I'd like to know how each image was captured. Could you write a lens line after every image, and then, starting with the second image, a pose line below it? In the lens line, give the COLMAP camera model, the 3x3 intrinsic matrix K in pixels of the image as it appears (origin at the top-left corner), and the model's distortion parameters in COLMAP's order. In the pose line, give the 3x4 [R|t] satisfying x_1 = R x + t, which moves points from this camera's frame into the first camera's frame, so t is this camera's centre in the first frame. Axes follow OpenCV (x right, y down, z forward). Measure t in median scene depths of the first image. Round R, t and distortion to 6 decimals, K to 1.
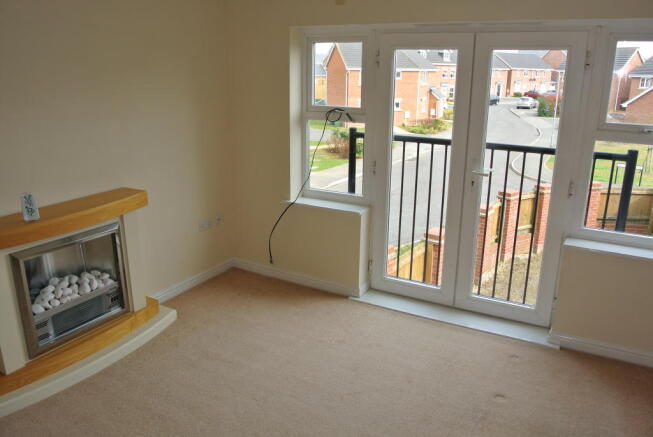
lens RADIAL K [[507.2, 0, 326.5], [0, 507.2, 218.5], [0, 0, 1]] dist [0.000831, -0.000664]
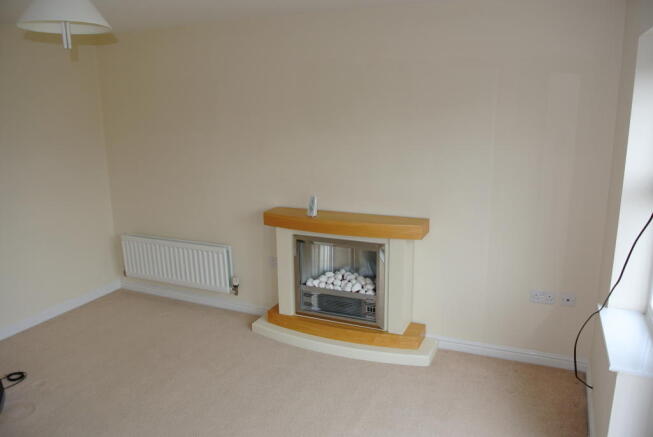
lens RADIAL K [[507.2, 0, 326.5], [0, 507.2, 218.5], [0, 0, 1]] dist [0.000831, -0.000664]
pose [[0.113492, 0.259004, -0.959185, 0.623075], [-0.258612, 0.939845, 0.223182, -0.268699], [0.959291, 0.222728, 0.173647, 0.740987]]
